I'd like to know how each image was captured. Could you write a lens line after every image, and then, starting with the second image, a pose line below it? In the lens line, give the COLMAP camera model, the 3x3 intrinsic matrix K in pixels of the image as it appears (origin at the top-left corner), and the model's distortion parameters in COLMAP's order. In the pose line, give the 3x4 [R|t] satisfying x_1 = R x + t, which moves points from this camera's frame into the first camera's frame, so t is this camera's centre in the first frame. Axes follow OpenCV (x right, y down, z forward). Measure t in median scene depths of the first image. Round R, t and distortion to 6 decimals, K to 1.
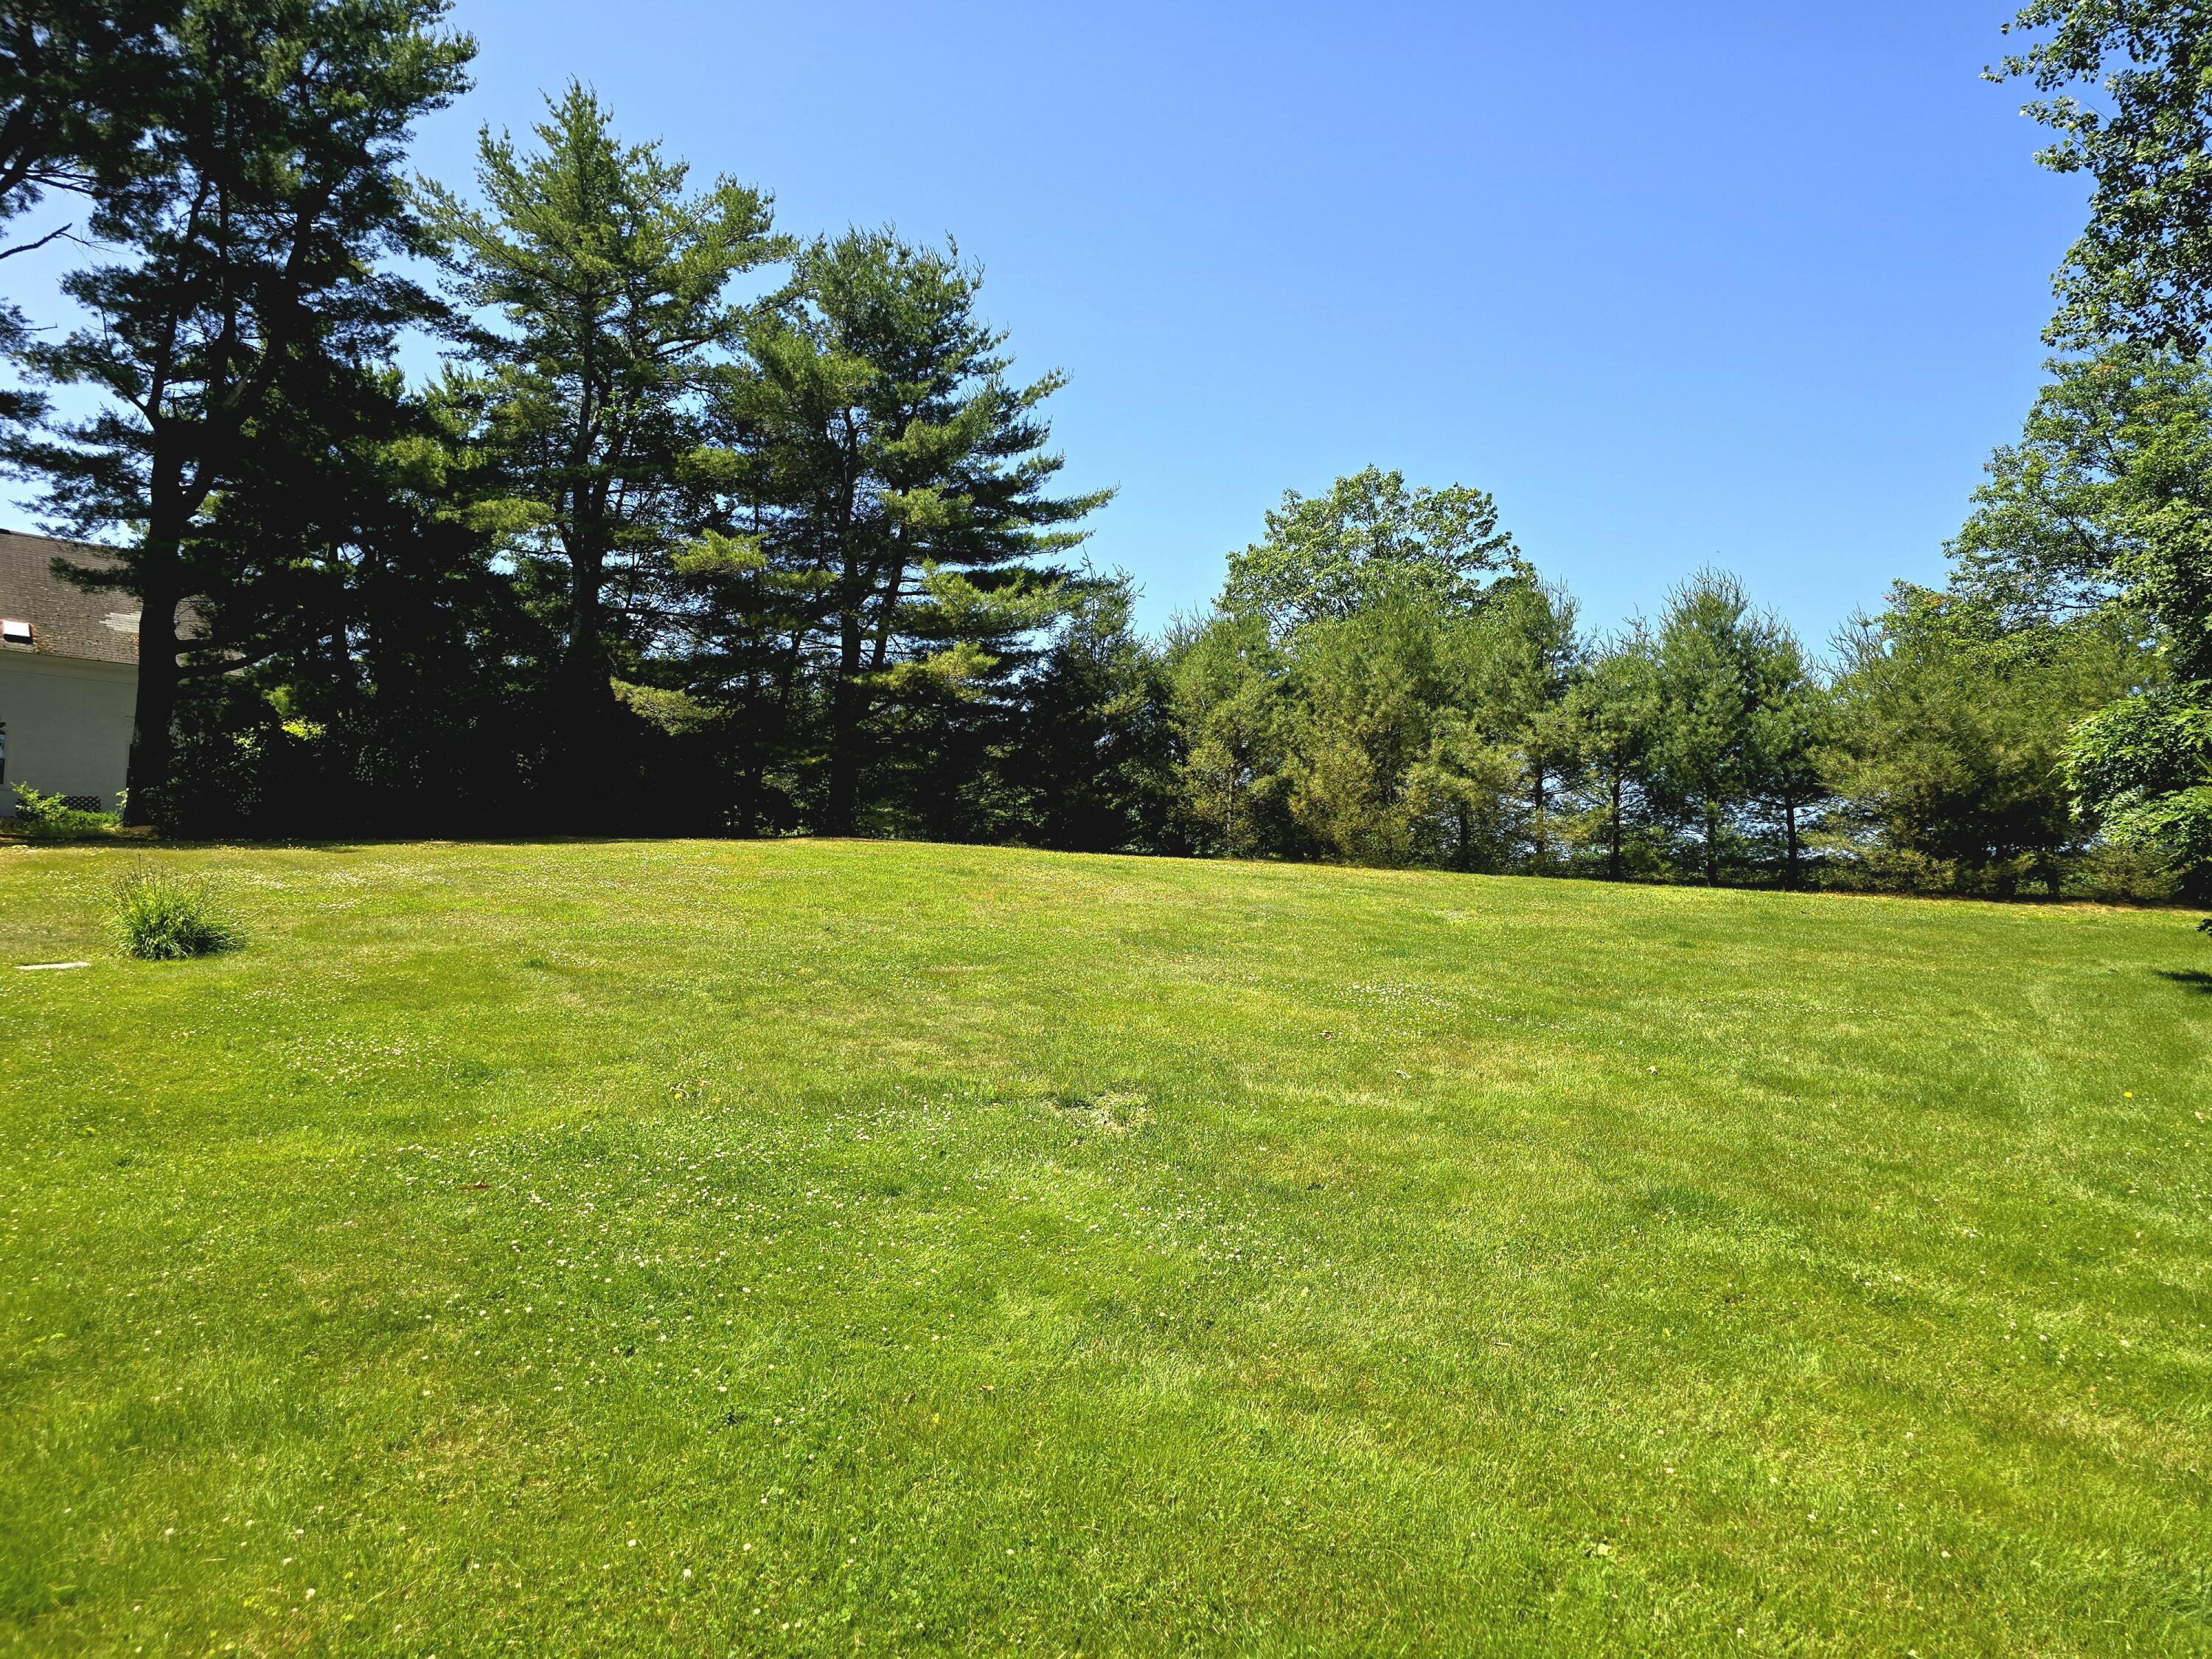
lens RADIAL K [[1511.2, 0, 1099.8], [0, 1511.2, 833.9], [0, 0, 1]] dist [0.077034, -0.059034]
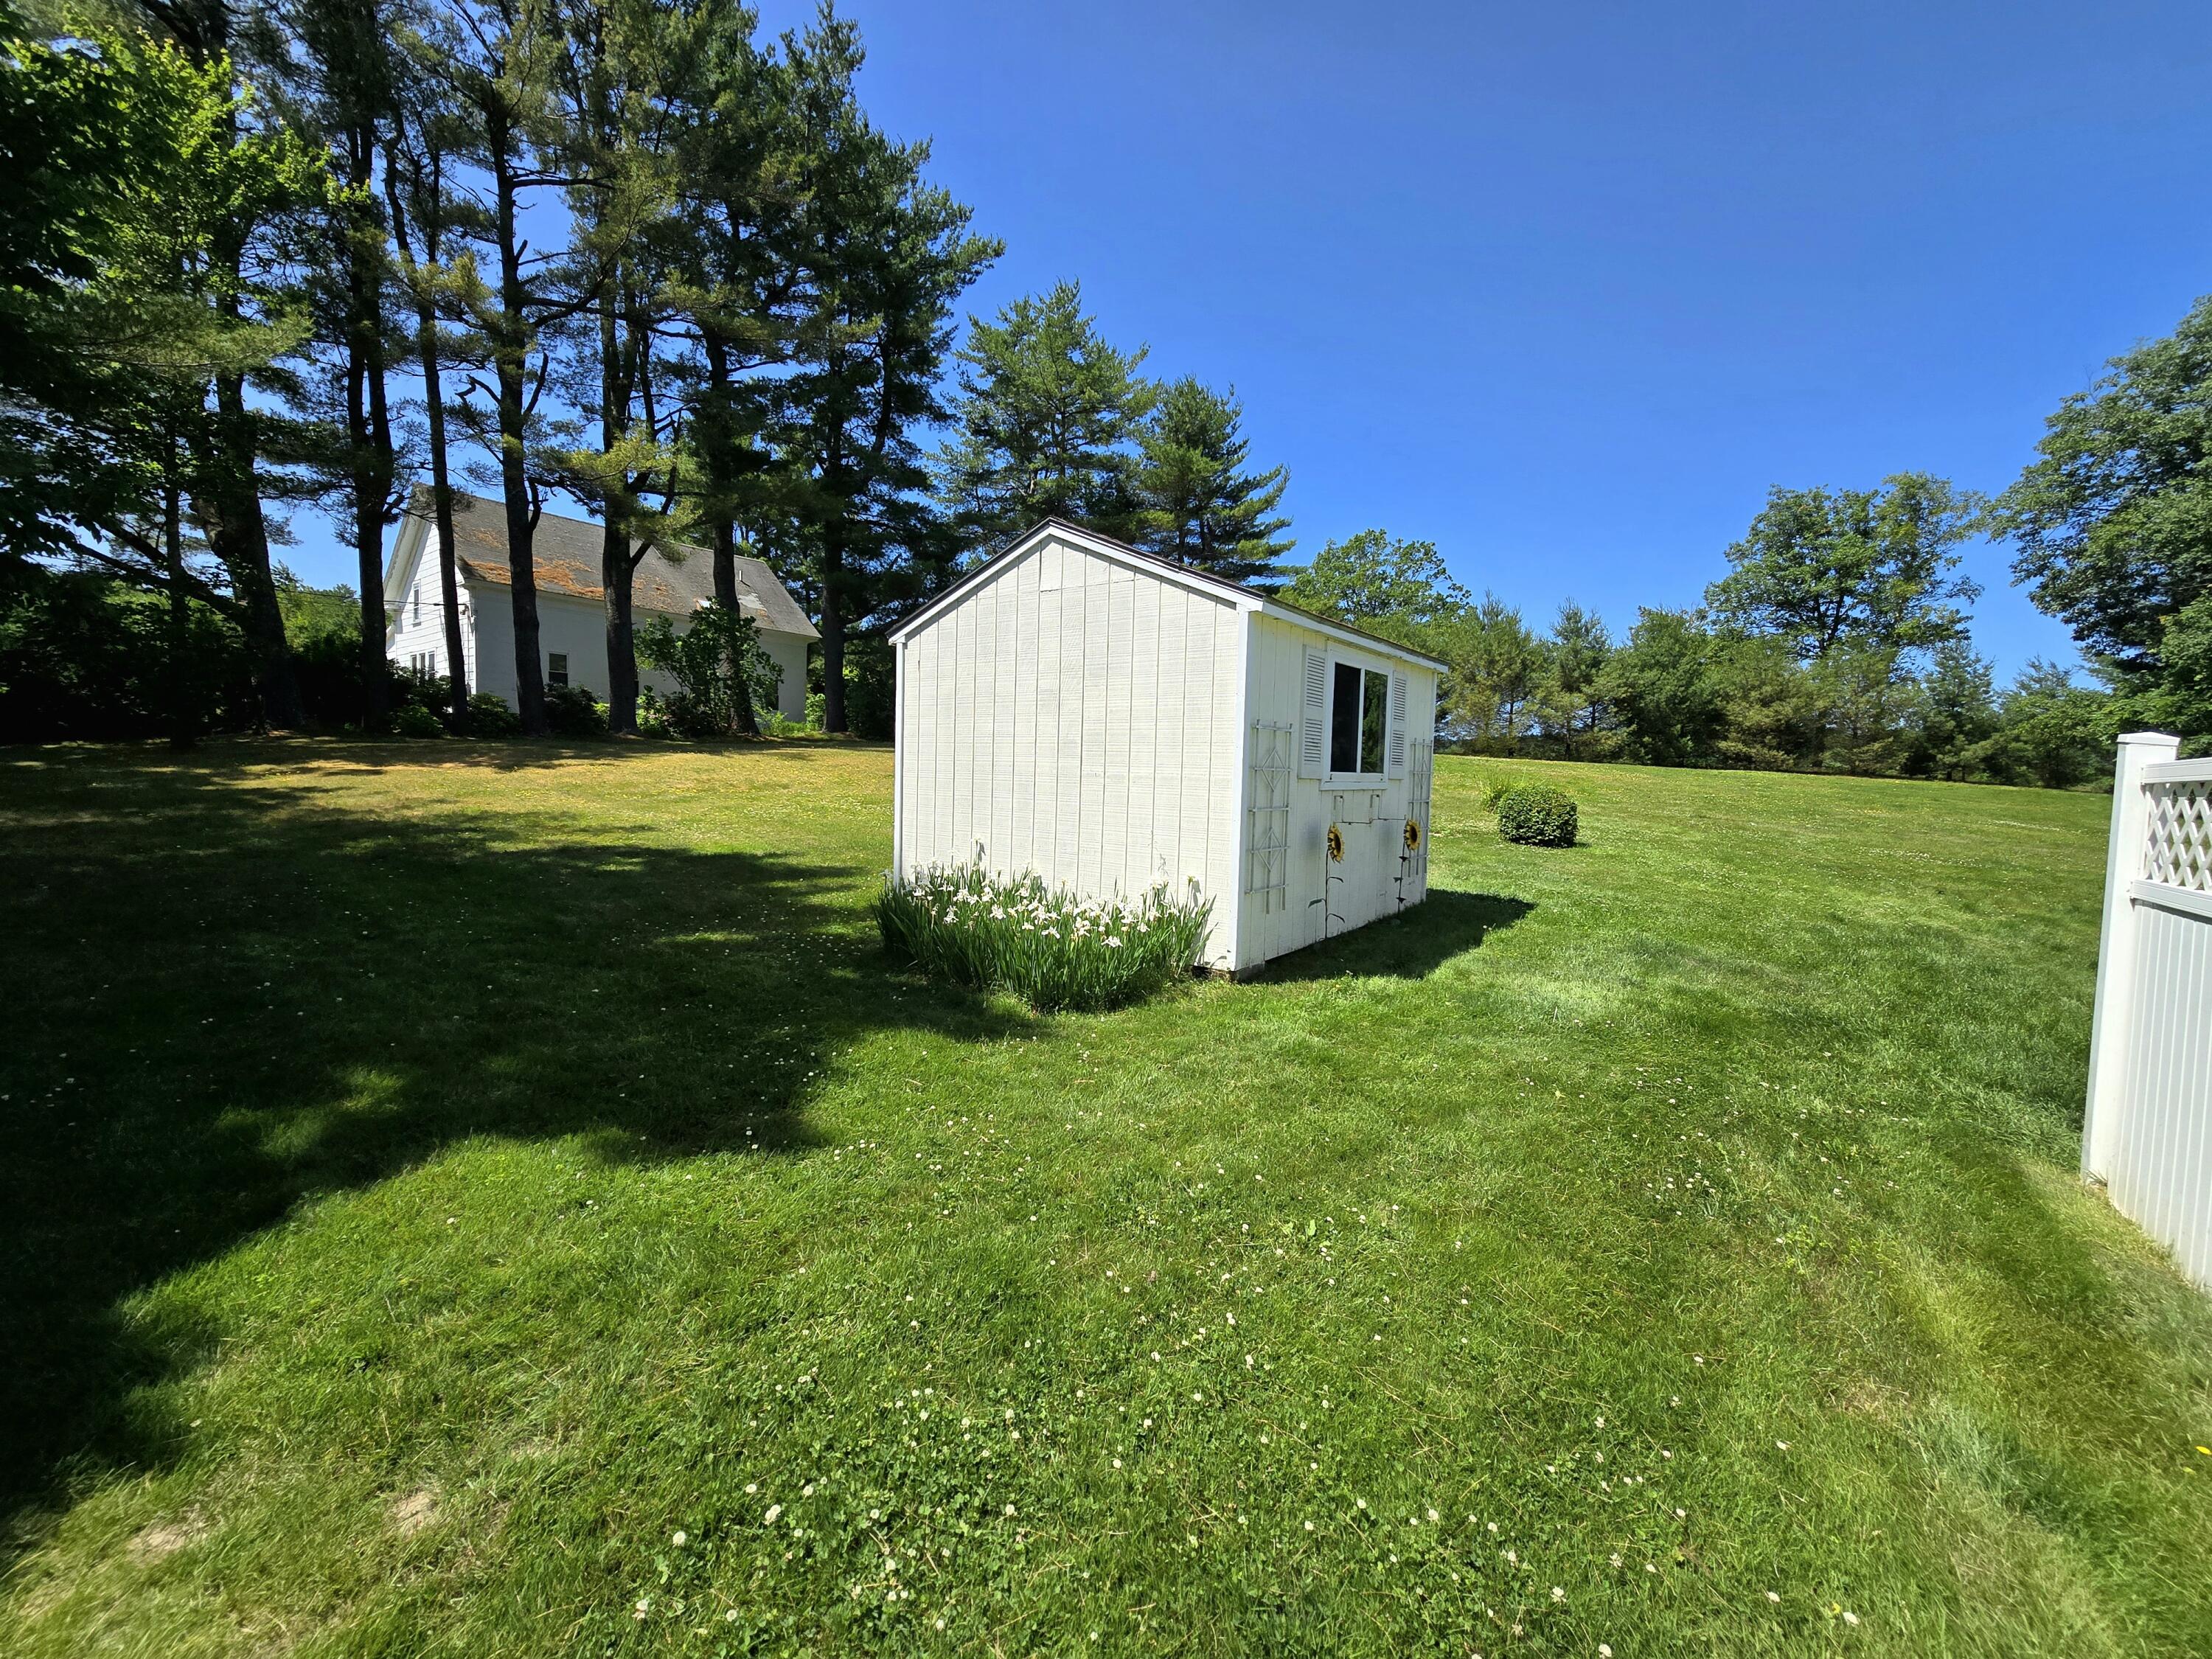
lens RADIAL K [[907.6, 0, 1090.0], [0, 907.6, 831.4], [0, 0, 1]] dist [-0.004596, 0.001643]
pose [[0.979894, -0.016082, 0.198871, -0.471485], [-0.007302, 0.993188, 0.116295, -0.012110], [-0.199387, -0.115409, 0.973101, -0.014402]]
